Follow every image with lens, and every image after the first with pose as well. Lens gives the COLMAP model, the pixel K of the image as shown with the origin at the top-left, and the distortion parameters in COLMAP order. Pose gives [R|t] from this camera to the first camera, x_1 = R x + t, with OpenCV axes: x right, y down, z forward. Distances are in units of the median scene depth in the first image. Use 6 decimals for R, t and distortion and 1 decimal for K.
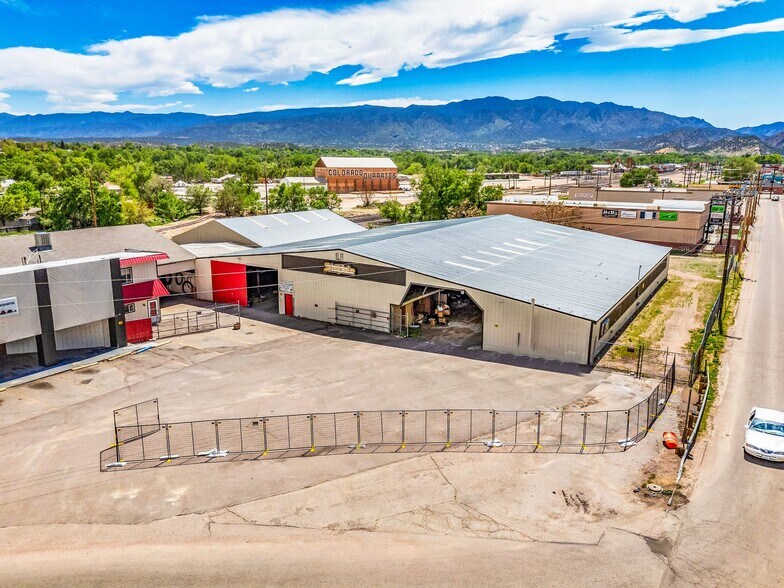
lens RADIAL K [[574.7, 0, 395.3], [0, 574.7, 296.7], [0, 0, 1]] dist [0.068317, -0.060365]
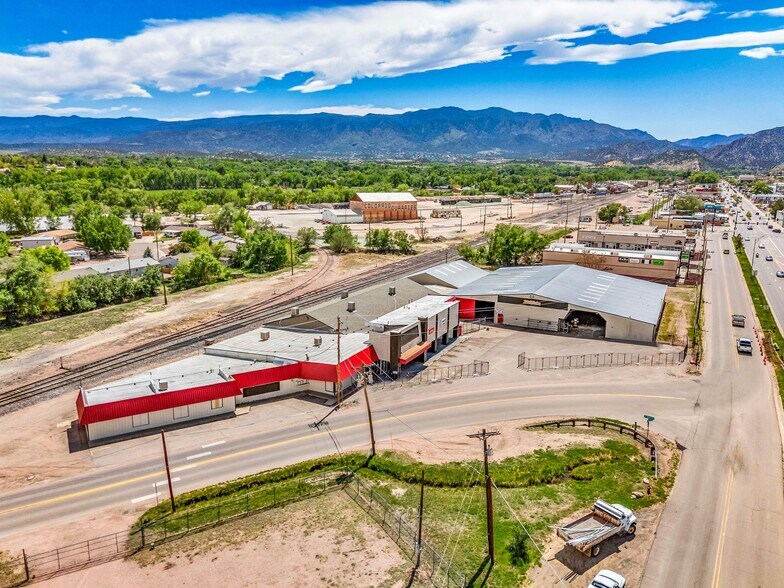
lens RADIAL K [[574.7, 0, 392.3], [0, 574.7, 292.2], [0, 0, 1]] dist [0.068317, -0.060365]
pose [[0.997444, -0.009122, 0.070871, -0.143802], [0.010430, 0.999782, -0.018100, -0.009719], [-0.070691, 0.018793, 0.997321, -0.214768]]
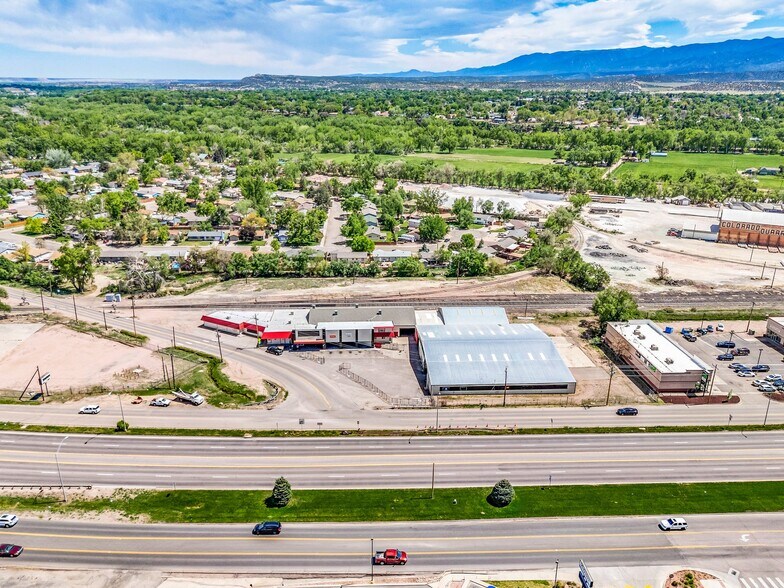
lens RADIAL K [[574.7, 0, 390.4], [0, 574.7, 298.4], [0, 0, 1]] dist [0.068317, -0.060365]
pose [[0.581766, 0.279980, -0.763649, 0.434891], [-0.192844, 0.959596, 0.204907, -0.183903], [0.790164, 0.028057, 0.612253, -0.237768]]
